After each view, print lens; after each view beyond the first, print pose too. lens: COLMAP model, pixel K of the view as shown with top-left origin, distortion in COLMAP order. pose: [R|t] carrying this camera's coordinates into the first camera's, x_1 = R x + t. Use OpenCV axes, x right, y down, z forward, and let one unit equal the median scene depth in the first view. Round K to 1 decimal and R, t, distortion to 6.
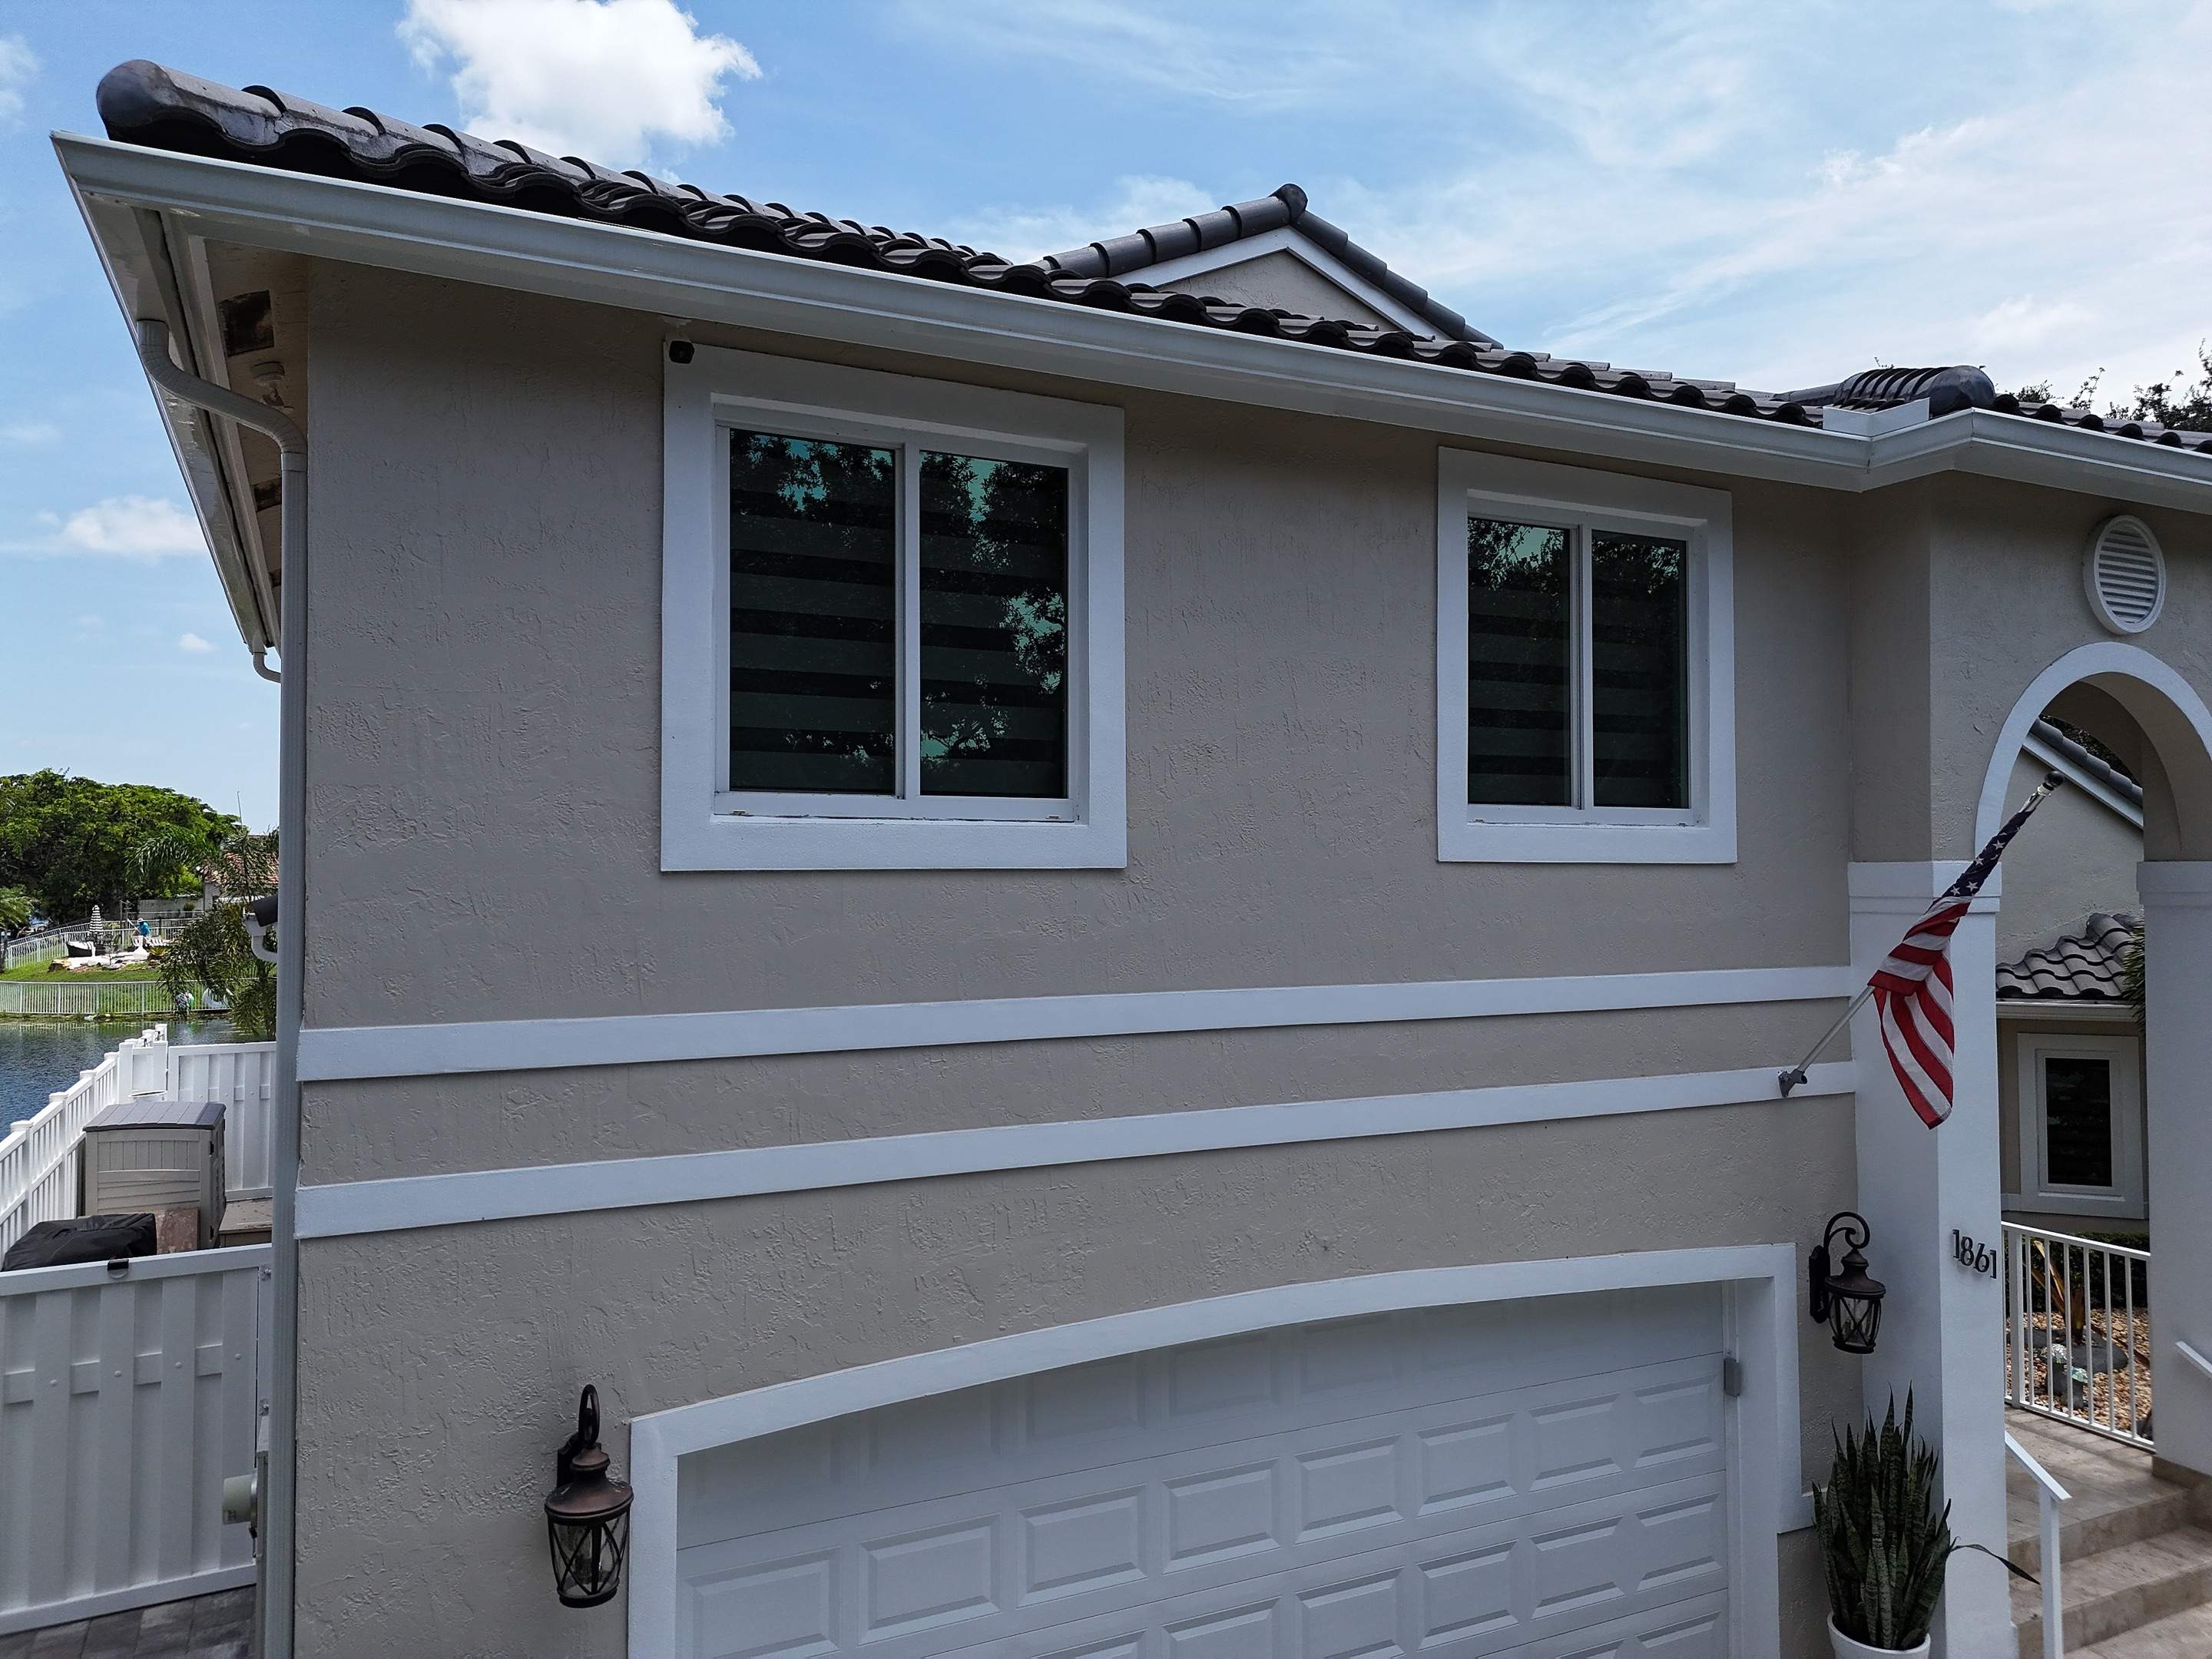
lens RADIAL K [[1567.6, 0, 1123.2], [0, 1567.6, 817.6], [0, 0, 1]] dist [0.032409, -0.018360]
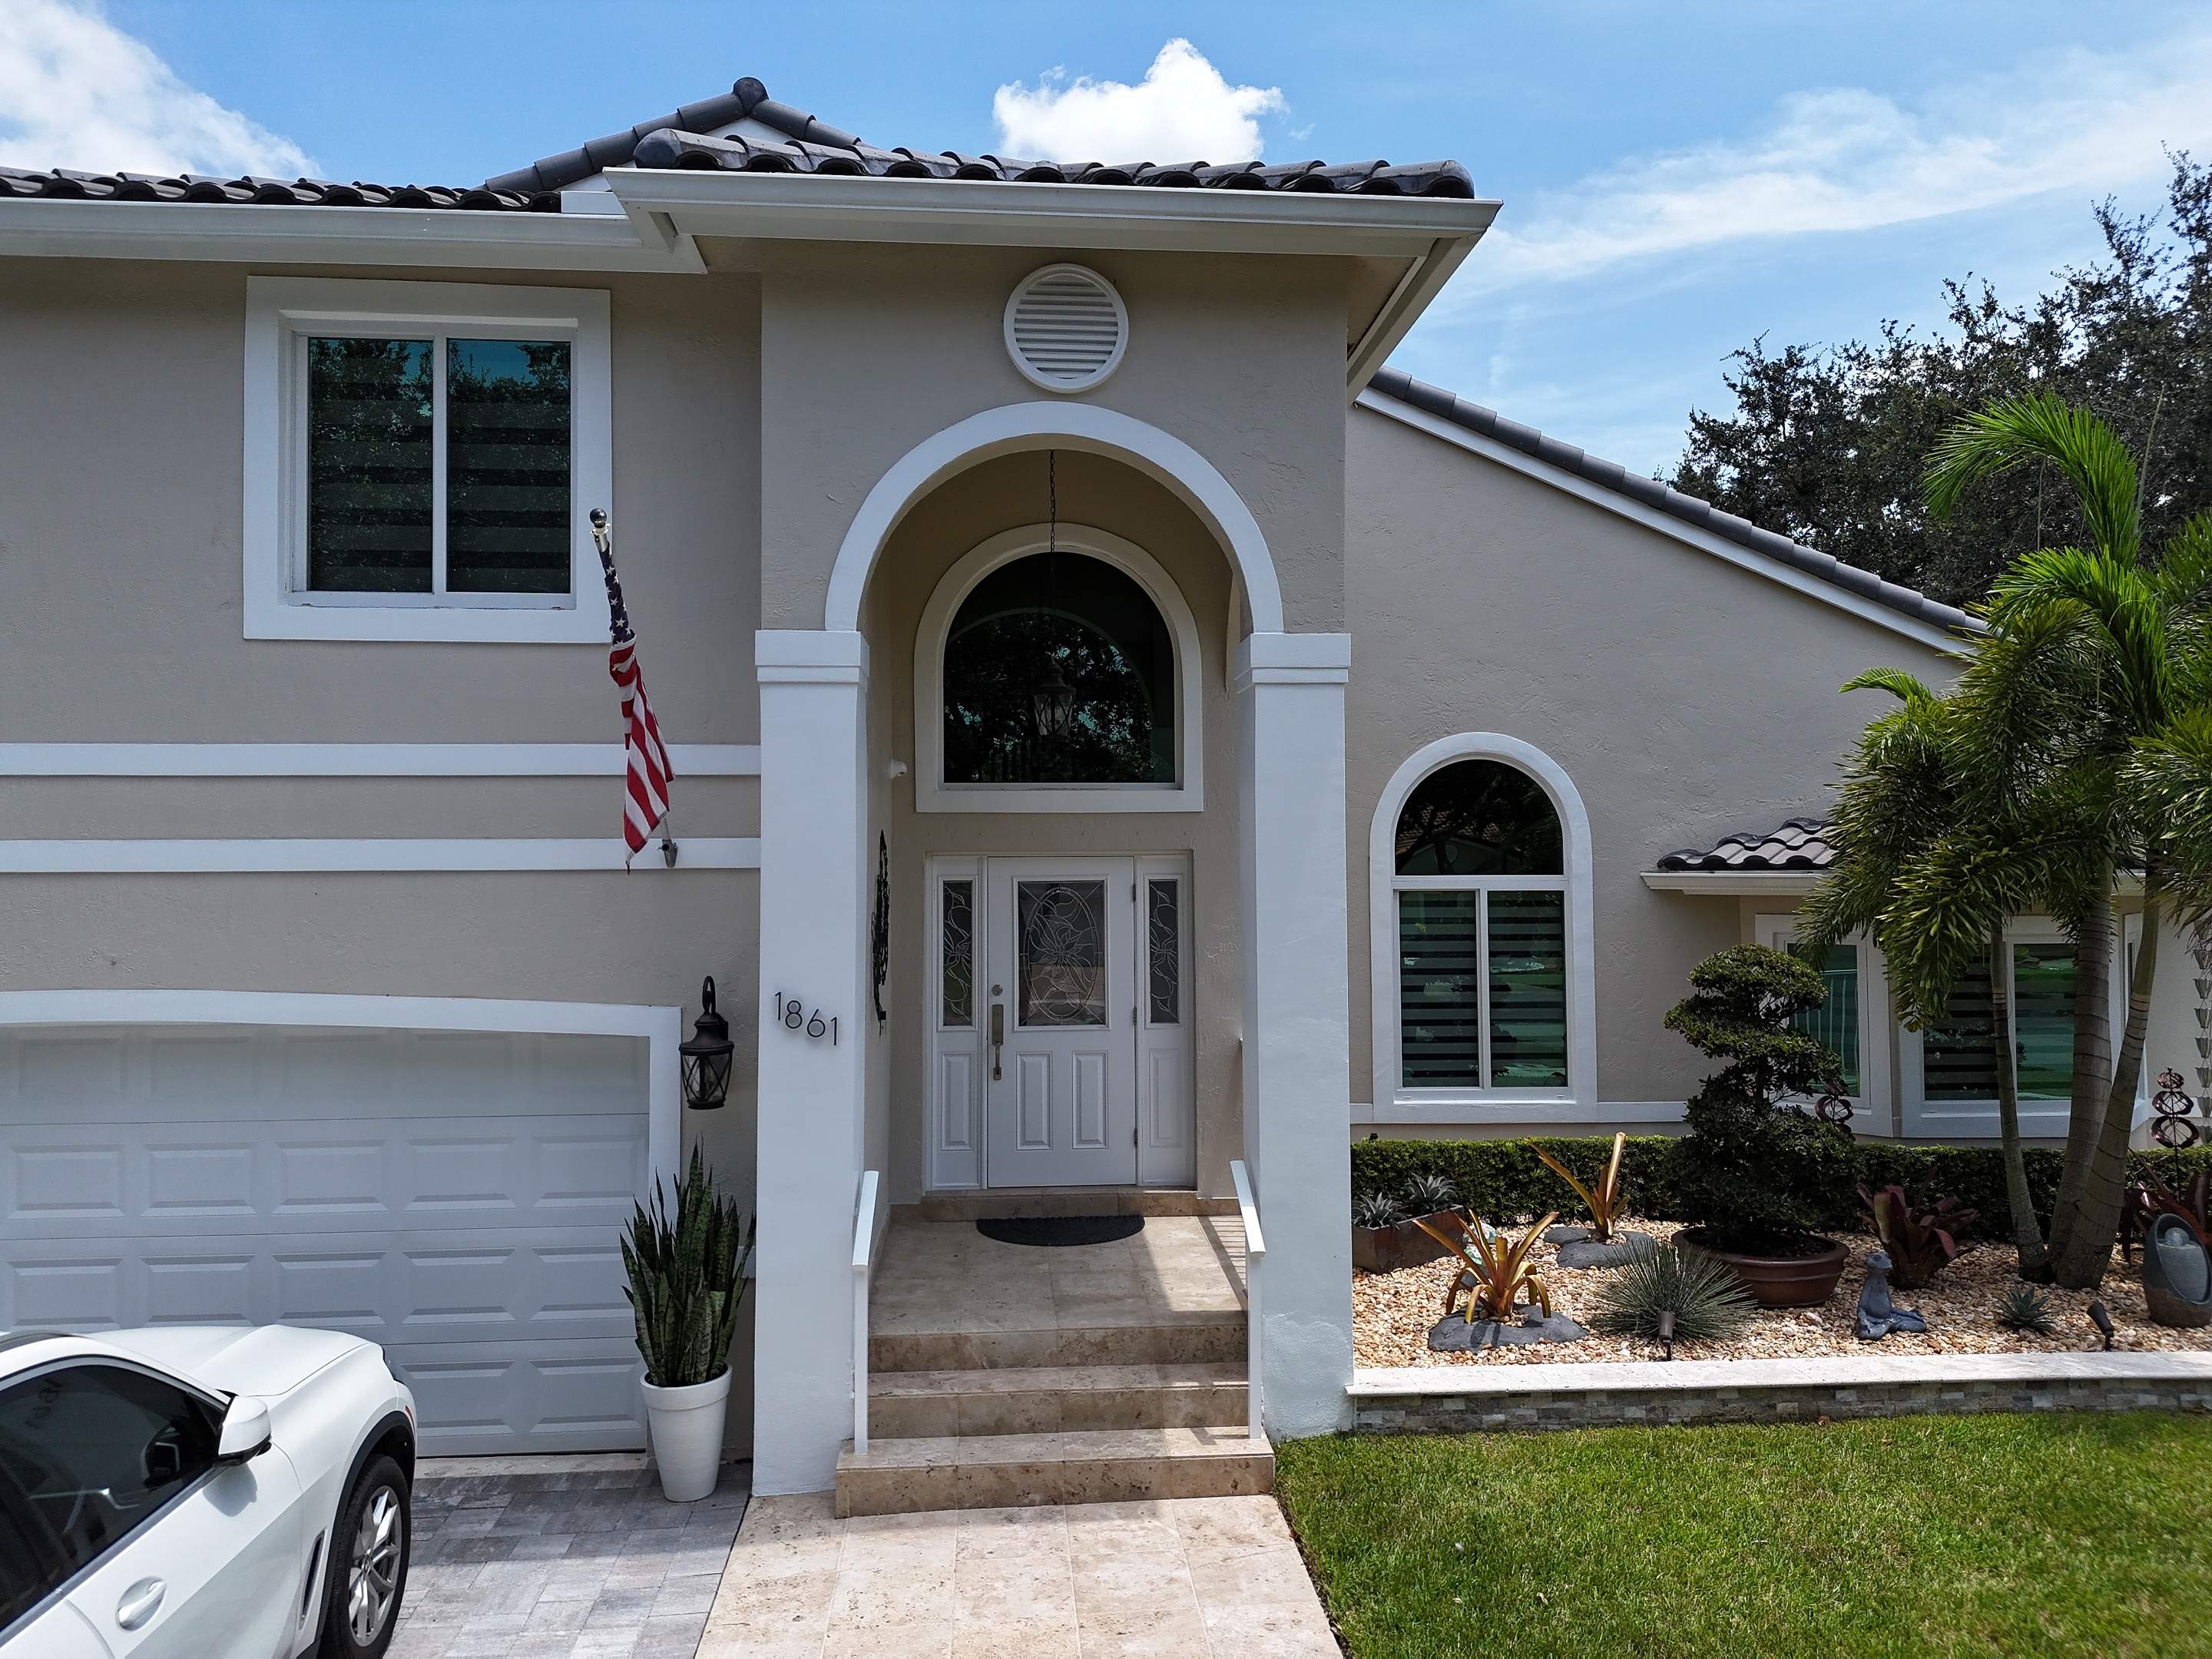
lens RADIAL K [[1567.6, 0, 1120.5], [0, 1567.6, 827.2], [0, 0, 1]] dist [0.032409, -0.018360]
pose [[0.925232, -0.012166, -0.379207, 1.112047], [0.015922, 0.999850, 0.006771, 0.151006], [0.379068, -0.012303, 0.925287, 0.157274]]
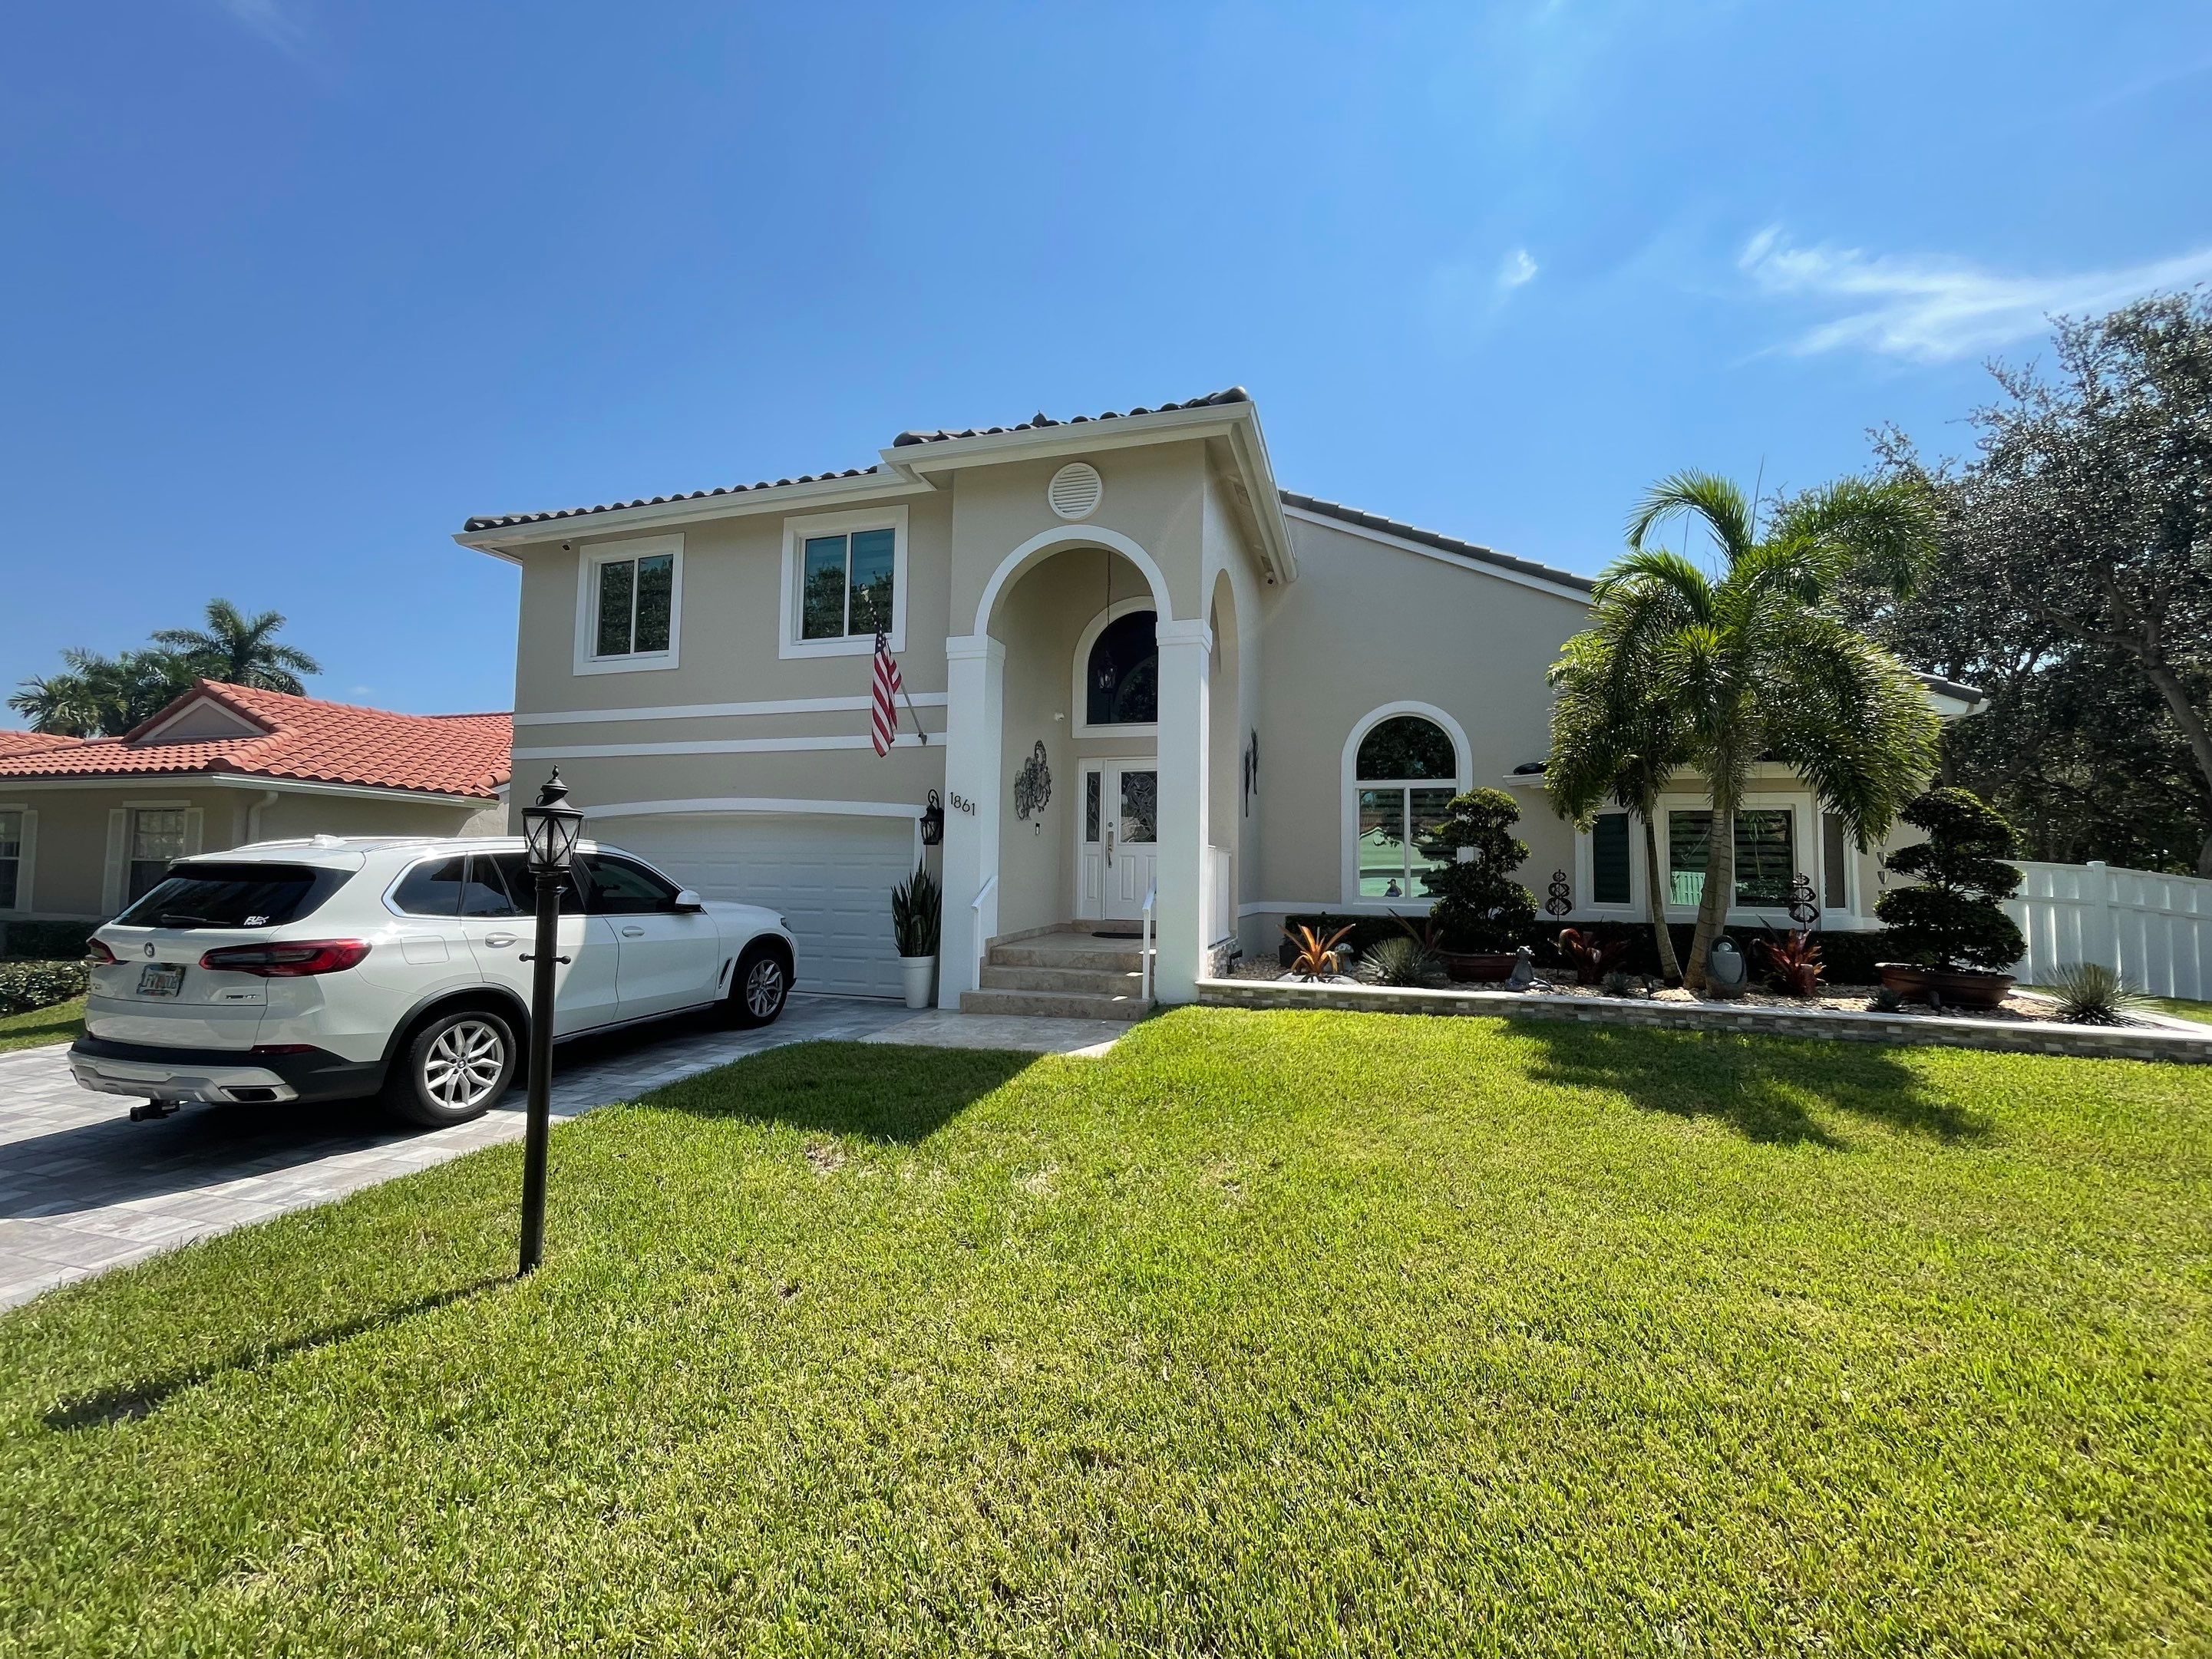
lens RADIAL K [[902.6, 0, 1109.9], [0, 902.6, 823.7], [0, 0, 1]] dist [-0.003161, -0.000035]
pose [[0.725778, -0.028750, -0.687328, 1.605718], [0.010903, 0.999482, -0.030293, 0.347455], [0.687842, 0.014492, 0.725715, 0.198720]]
